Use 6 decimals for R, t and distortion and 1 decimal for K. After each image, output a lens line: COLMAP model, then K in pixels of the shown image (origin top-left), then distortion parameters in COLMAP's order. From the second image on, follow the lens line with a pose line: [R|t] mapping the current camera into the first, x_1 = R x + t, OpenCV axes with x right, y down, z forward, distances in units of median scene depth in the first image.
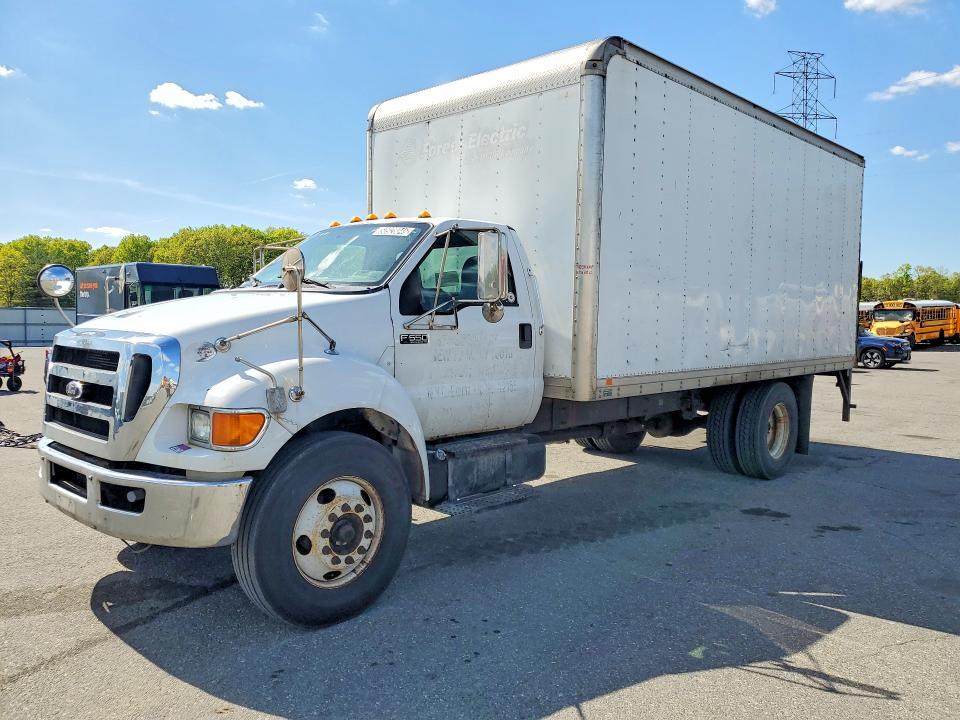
lens RADIAL K [[757.0, 0, 480.0], [0, 757.0, 360.0], [0, 0, 1]] dist [0.012375, -0.006441]
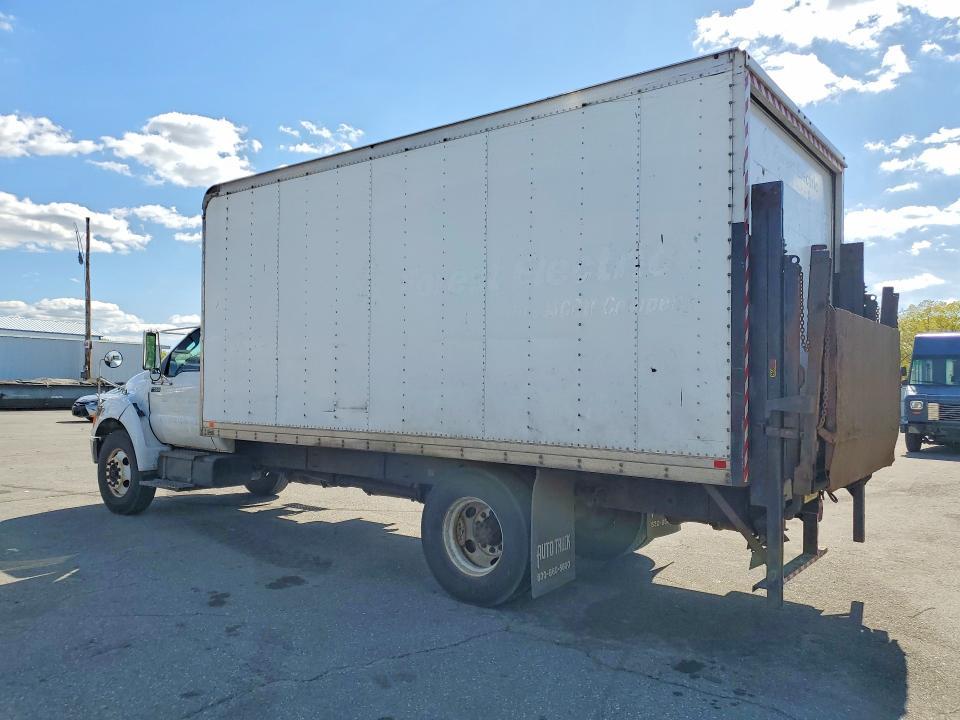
lens RADIAL K [[757.0, 0, 480.0], [0, 757.0, 360.0], [0, 0, 1]] dist [0.012375, -0.006441]
pose [[0.105924, -0.040061, -0.993567, 1.658773], [-0.069612, 0.996438, -0.047598, -0.058292], [0.991935, 0.074206, 0.102758, 1.373155]]
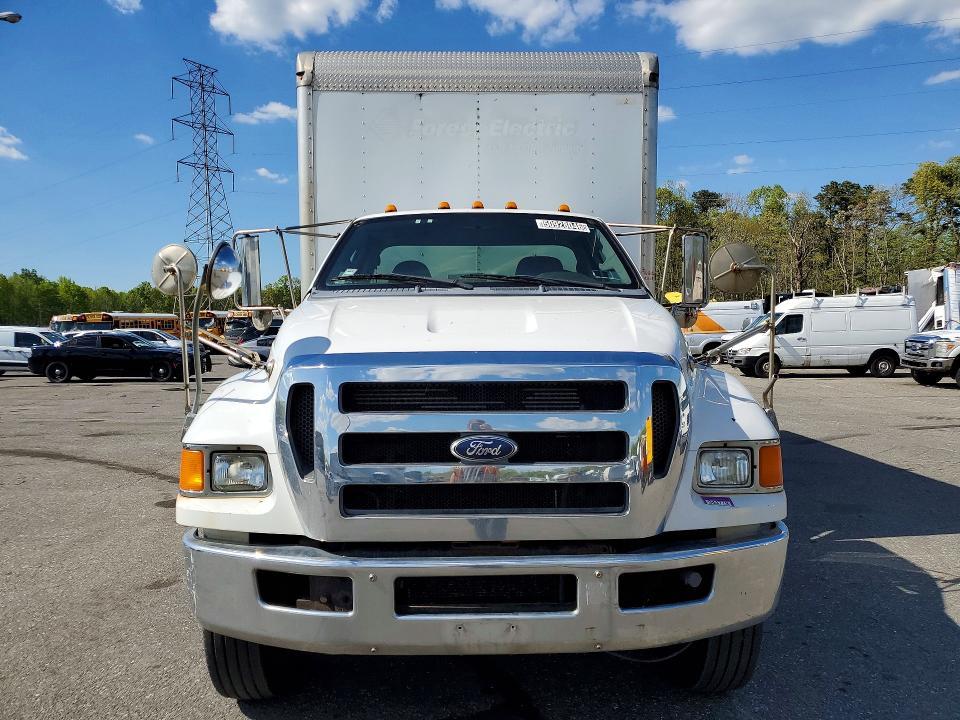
lens RADIAL K [[749.2, 0, 484.4], [0, 749.2, 375.7], [0, 0, 1]] dist [0.019110, 0.004356]
pose [[0.708117, -0.066706, 0.702937, -0.695962], [0.059061, 0.997634, 0.035175, -0.031434], [-0.703621, 0.016609, 0.710381, 0.406116]]
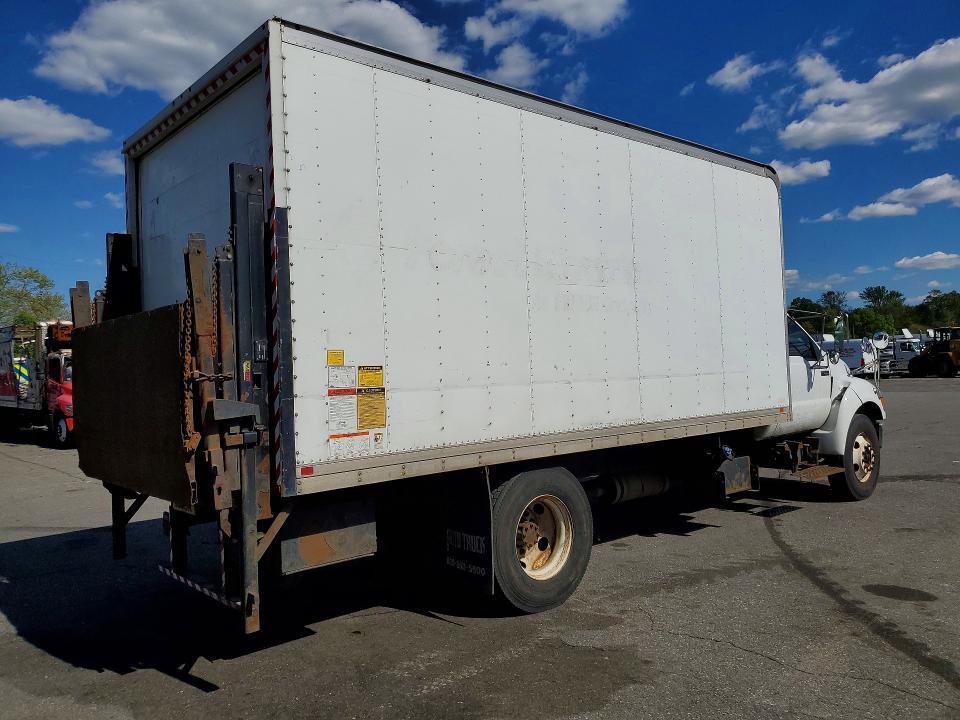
lens RADIAL K [[757.0, 0, 480.0], [0, 757.0, 360.0], [0, 0, 1]] dist [0.012375, -0.006441]
pose [[-0.994755, 0.022848, 0.099704, 0.313096], [0.027874, 0.998394, 0.049312, -0.169551], [-0.098417, 0.051833, -0.993794, 2.730009]]
